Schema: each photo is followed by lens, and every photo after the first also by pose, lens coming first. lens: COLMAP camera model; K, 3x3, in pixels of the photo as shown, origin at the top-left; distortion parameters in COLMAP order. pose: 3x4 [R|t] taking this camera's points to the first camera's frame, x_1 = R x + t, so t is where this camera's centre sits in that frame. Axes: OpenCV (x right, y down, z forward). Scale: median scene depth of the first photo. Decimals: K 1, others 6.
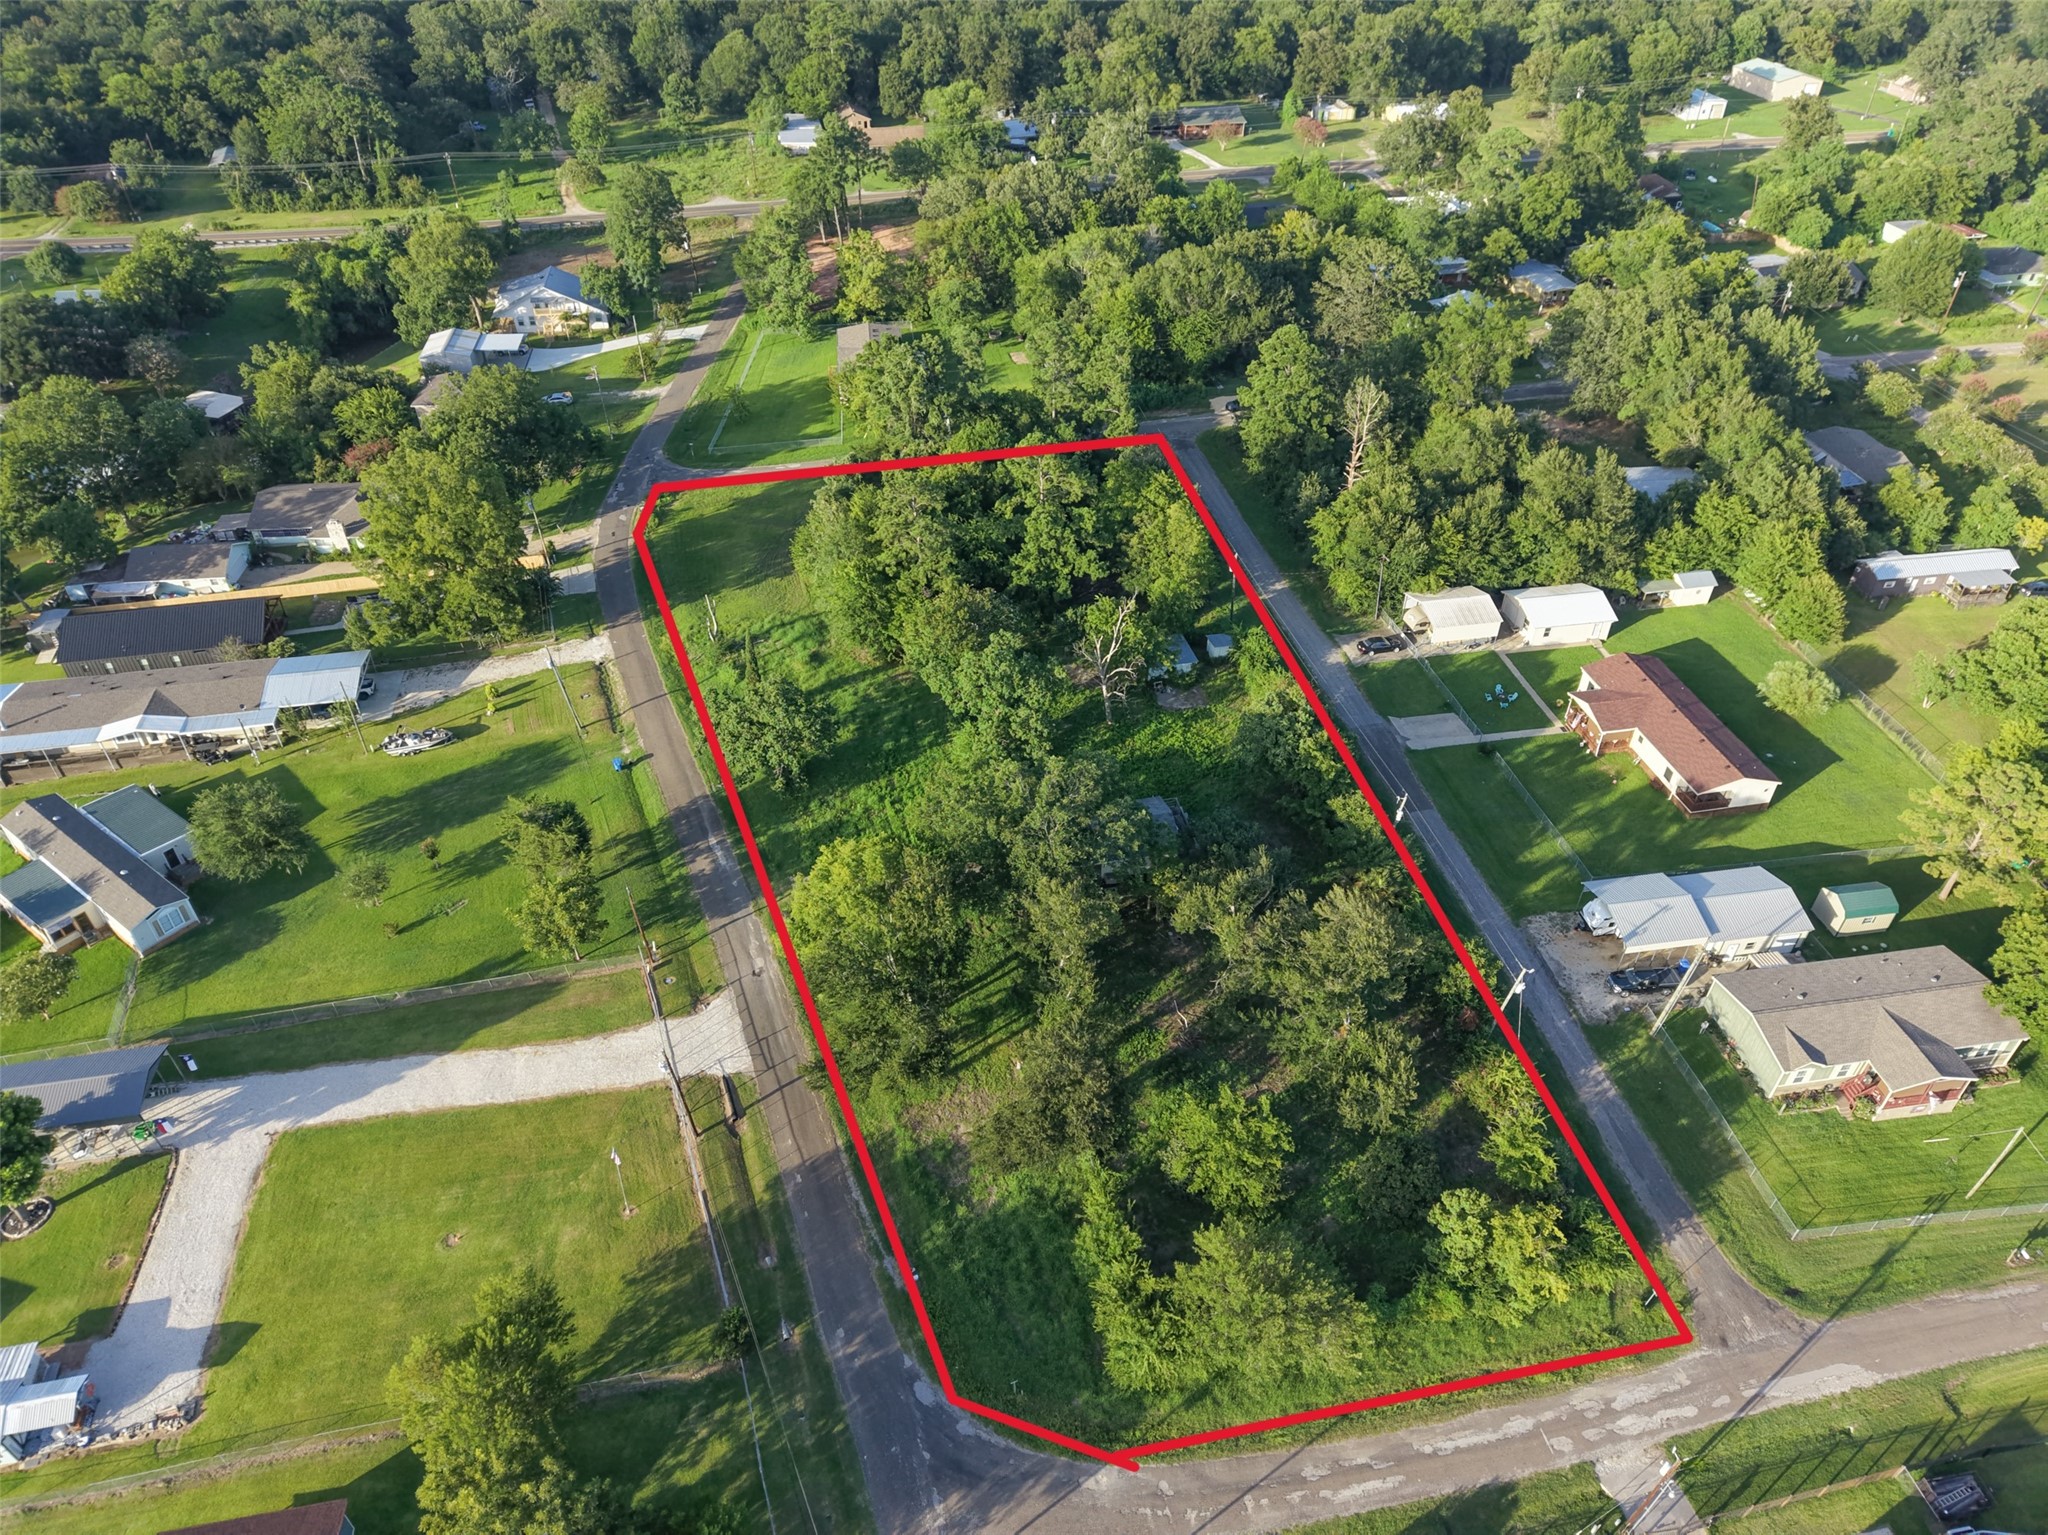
lens RADIAL K [[1390.9, 0, 1031.7], [0, 1390.9, 762.1], [0, 0, 1]] dist [0.033621, -0.029119]
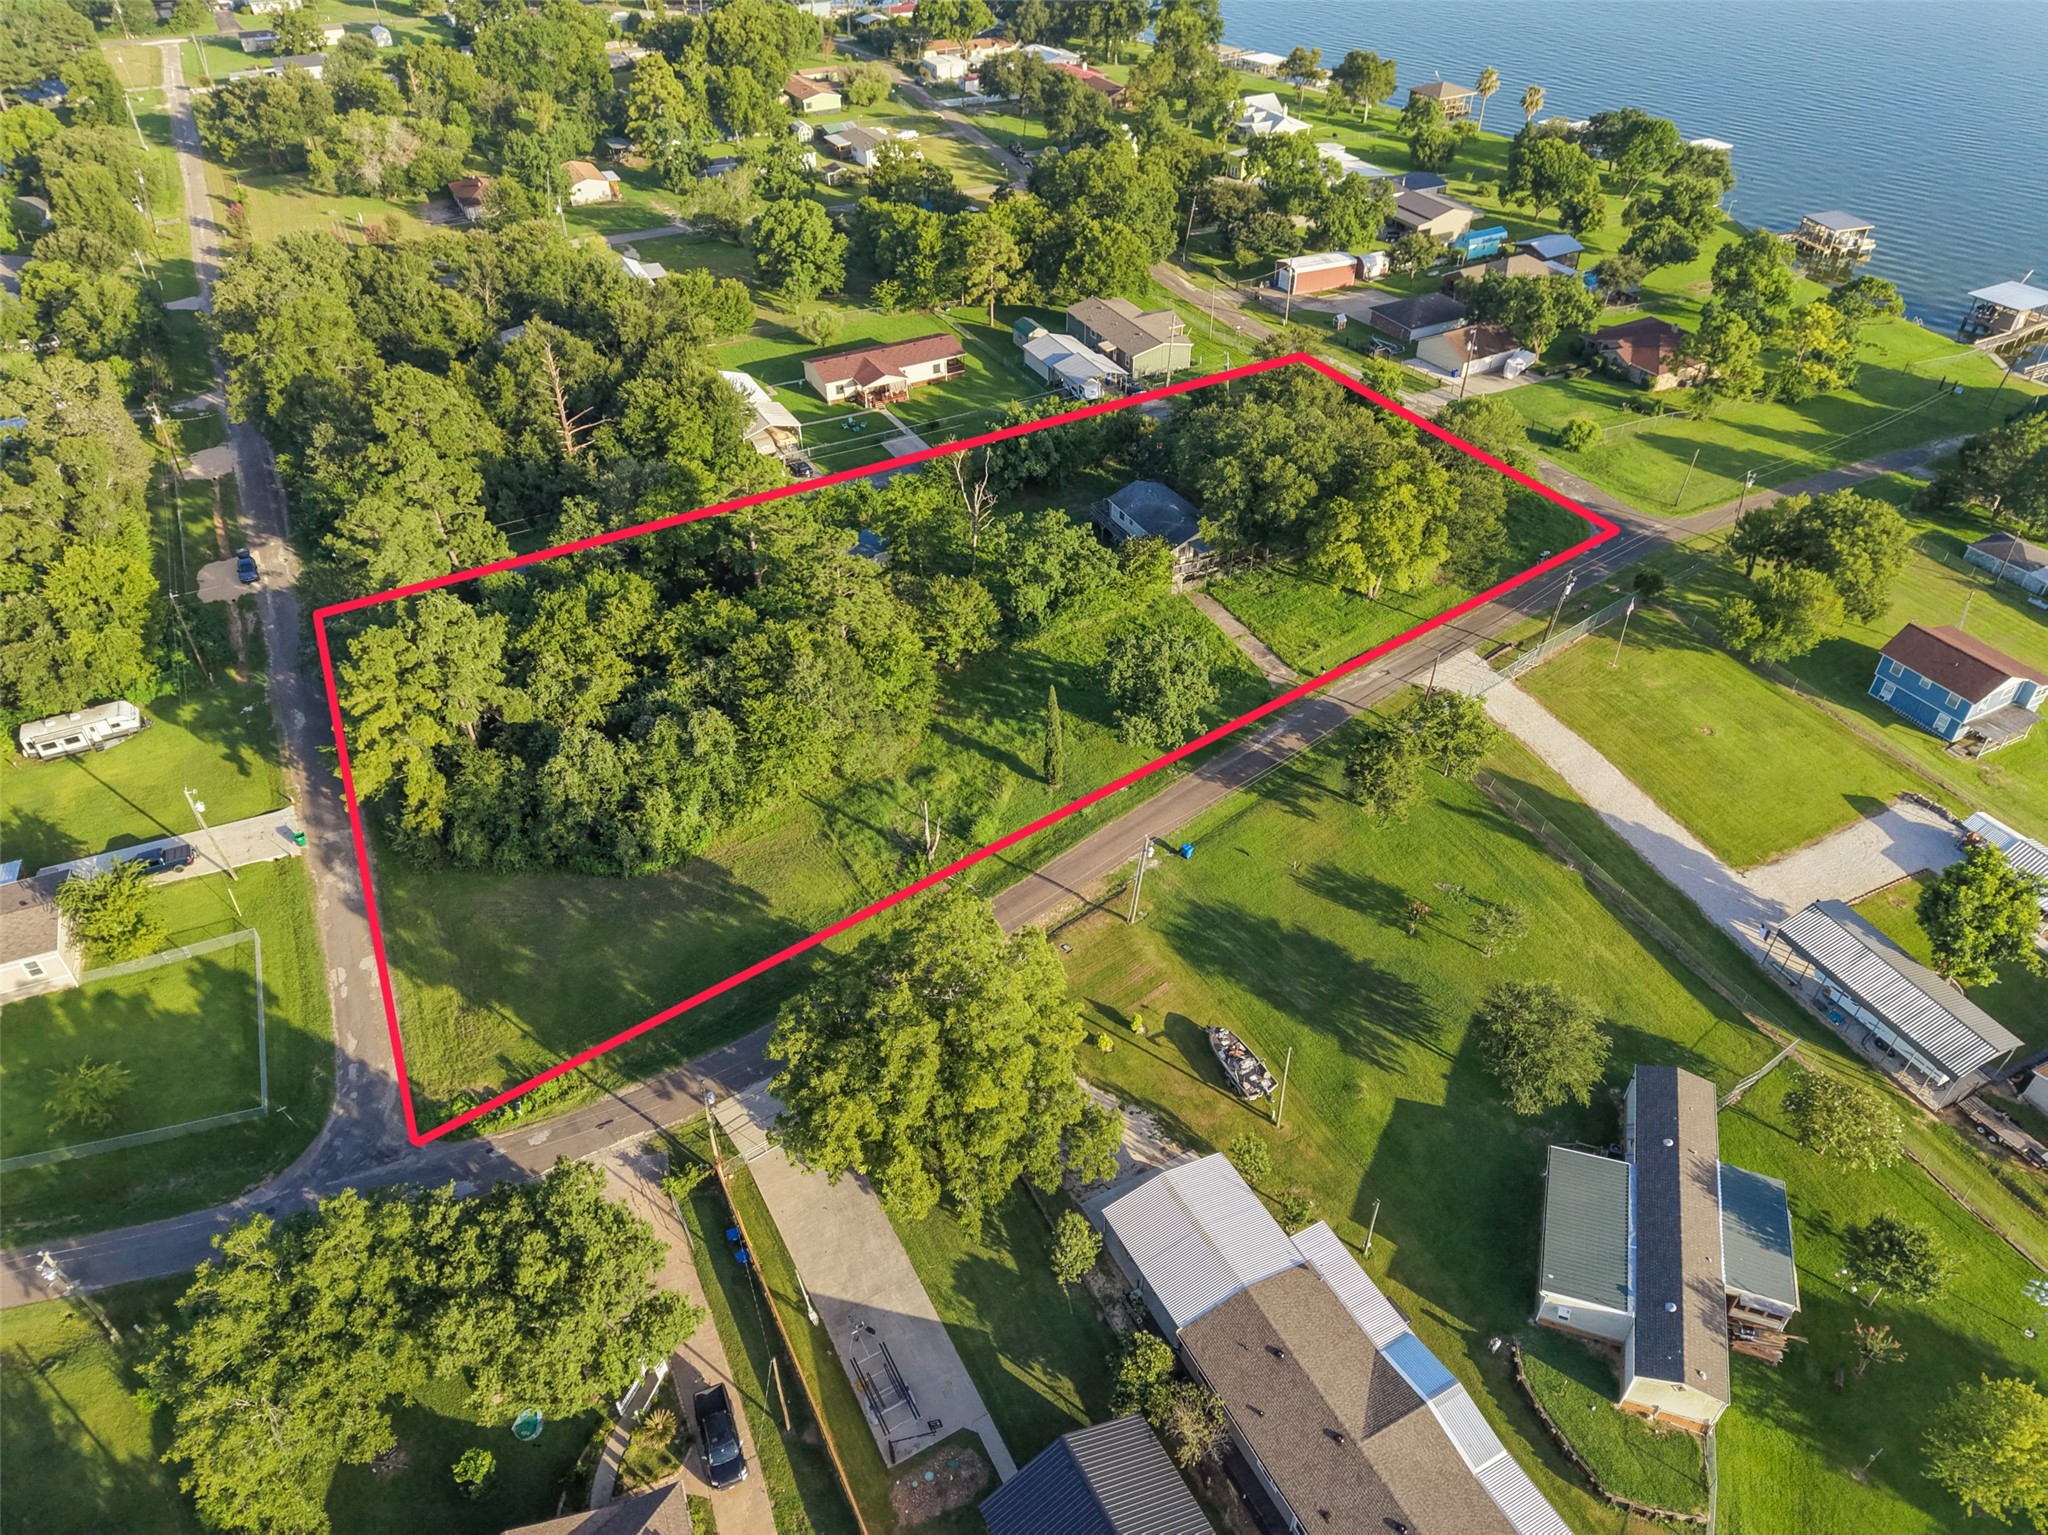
lens RADIAL K [[1390.9, 0, 1033.1], [0, 1390.9, 772.2], [0, 0, 1]] dist [0.033621, -0.029119]
pose [[-0.301185, -0.594581, 0.745494, -0.859599], [0.593411, 0.495100, 0.634617, -0.611224], [-0.746425, 0.633522, 0.203714, 0.848762]]
